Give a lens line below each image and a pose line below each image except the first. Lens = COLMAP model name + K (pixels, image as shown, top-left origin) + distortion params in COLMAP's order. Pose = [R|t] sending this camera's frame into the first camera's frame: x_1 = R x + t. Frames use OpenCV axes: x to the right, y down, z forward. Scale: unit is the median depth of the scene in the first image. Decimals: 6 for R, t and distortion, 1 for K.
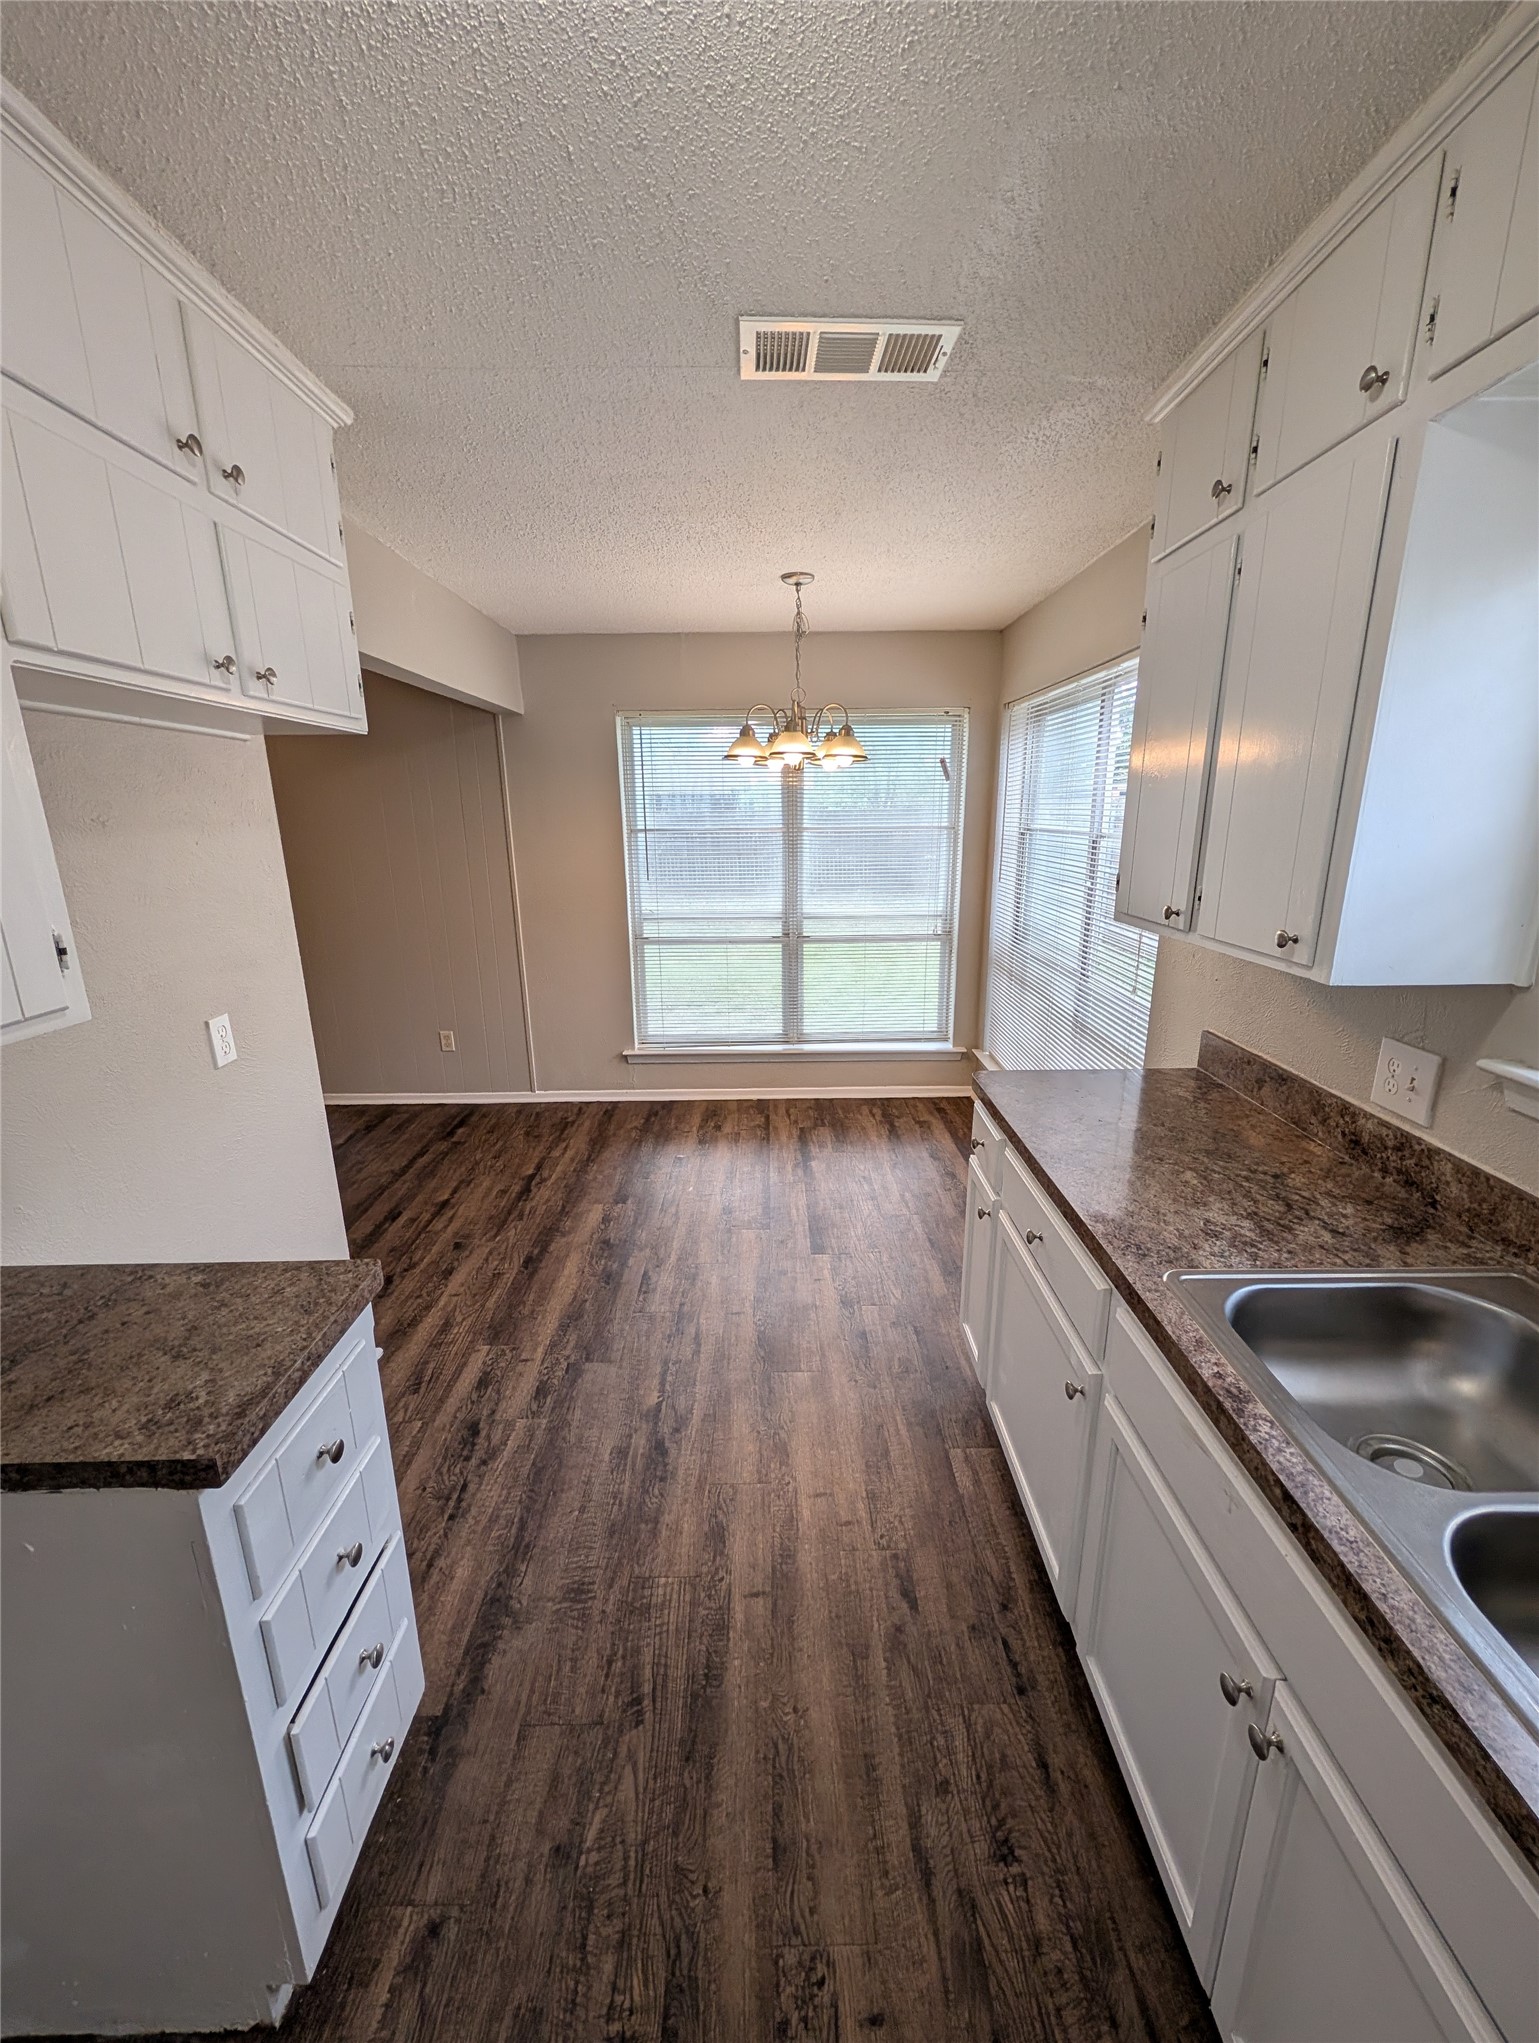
lens RADIAL K [[782.9, 0, 769.5], [0, 782.9, 1021.5], [0, 0, 1]] dist [-0.001204, -0.008543]
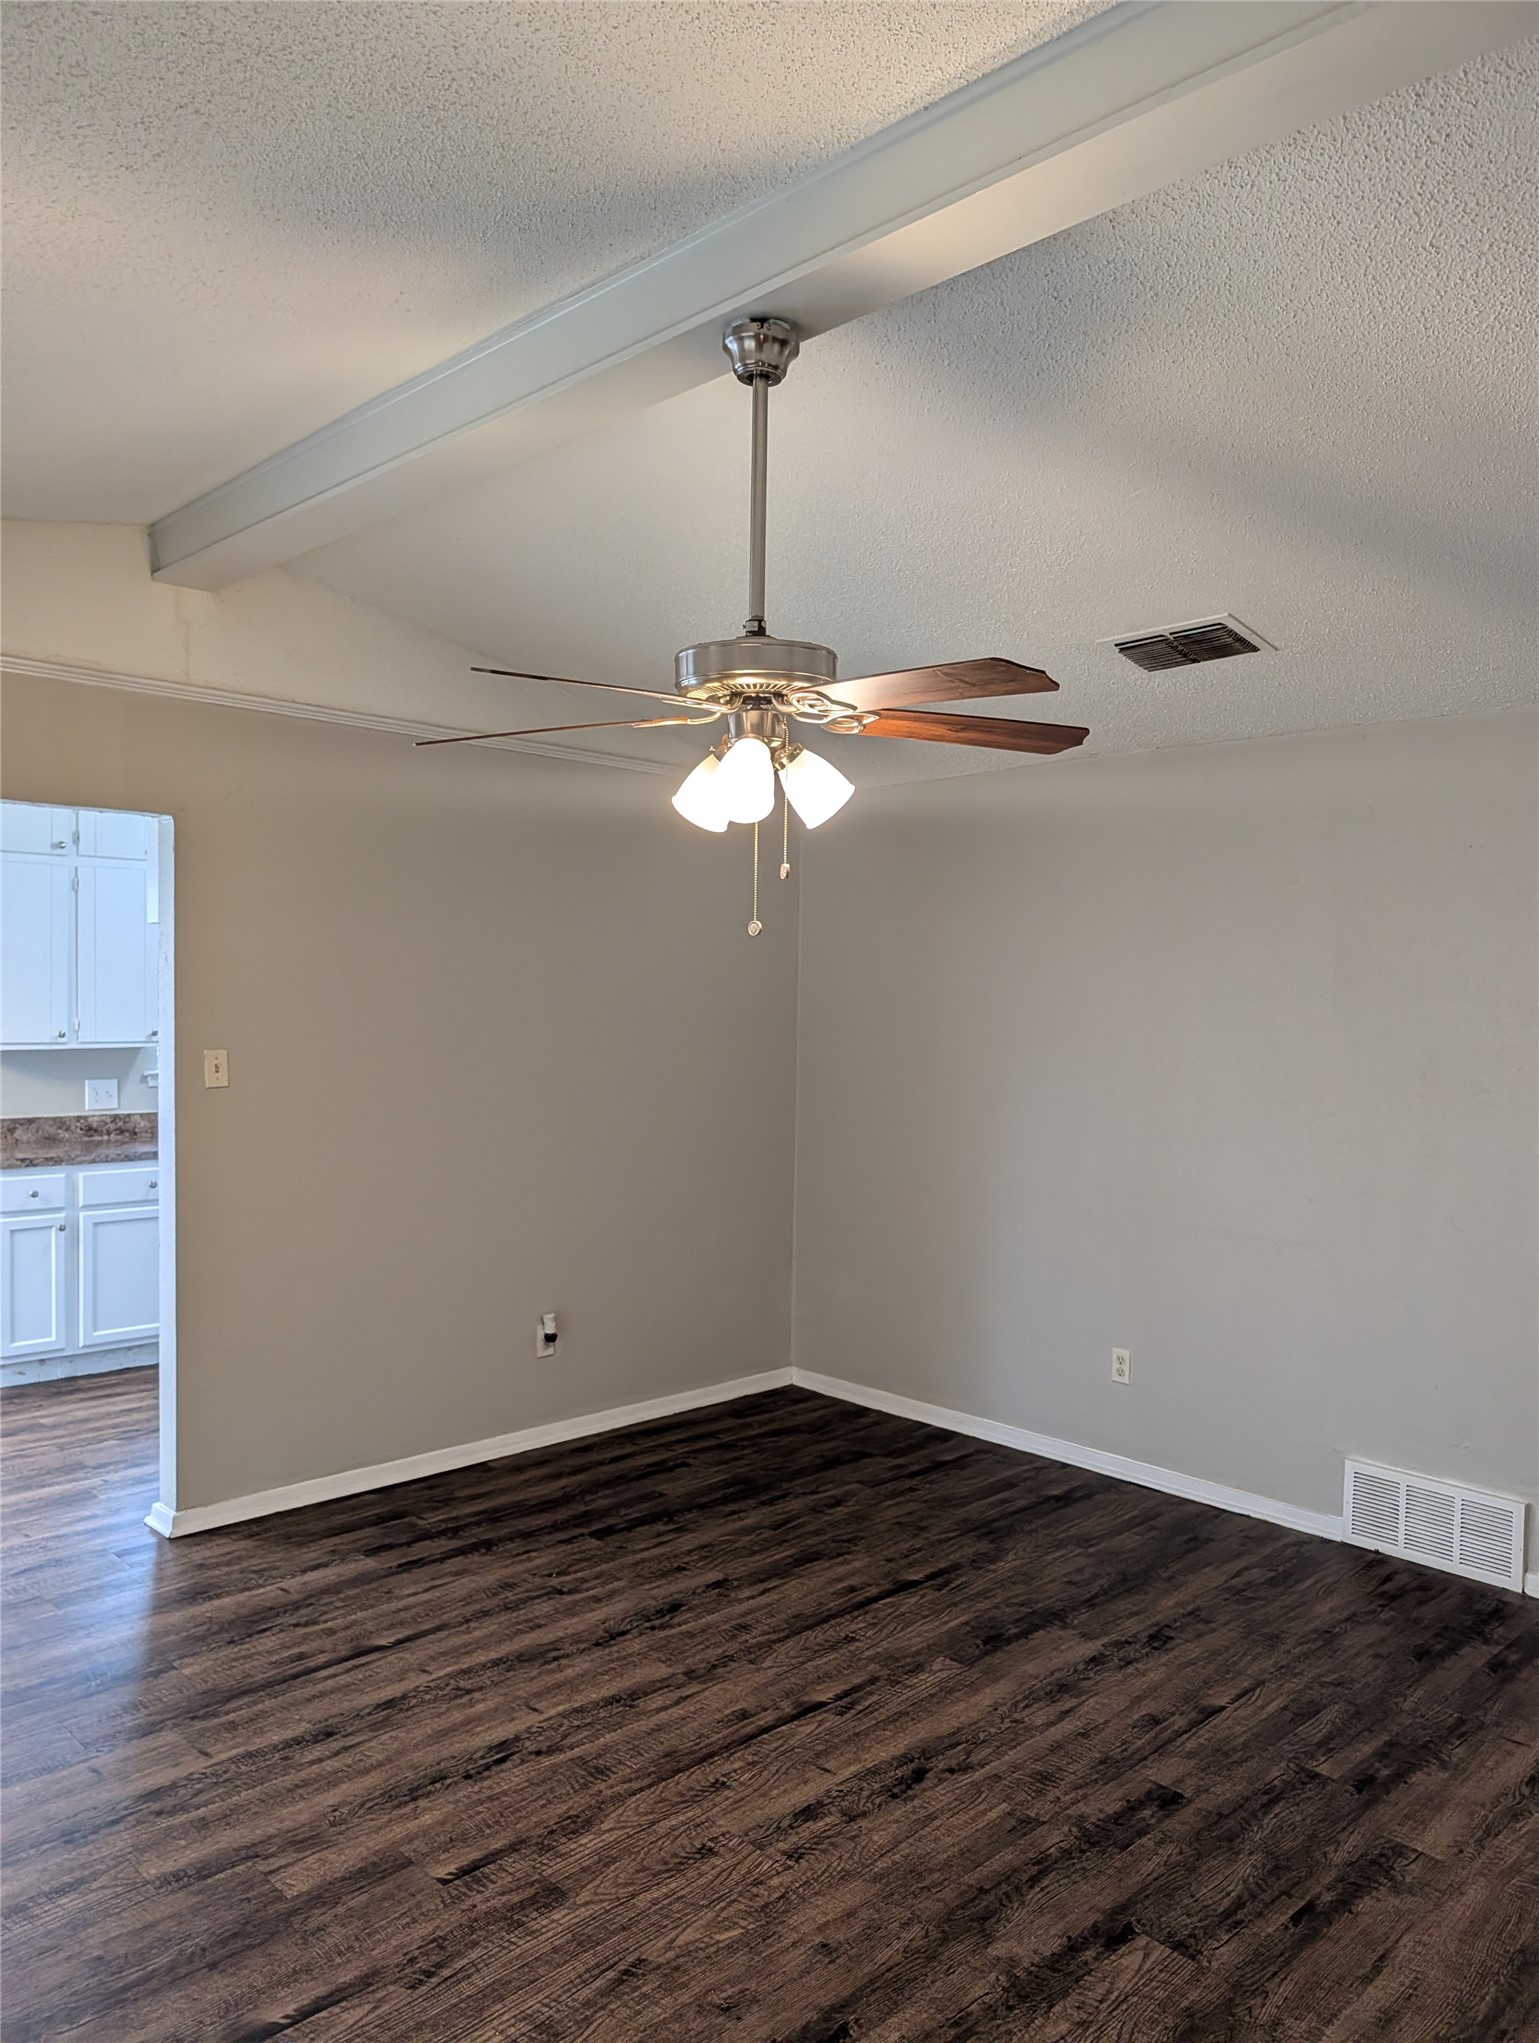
lens RADIAL K [[1484.0, 0, 781.5], [0, 1484.0, 1062.4], [0, 0, 1]] dist [0.010022, -0.006783]
pose [[-0.690548, -0.030497, 0.722643, -2.876315], [0.181242, 0.959939, 0.213703, -0.452122], [-0.700210, 0.278546, -0.657356, 1.840748]]
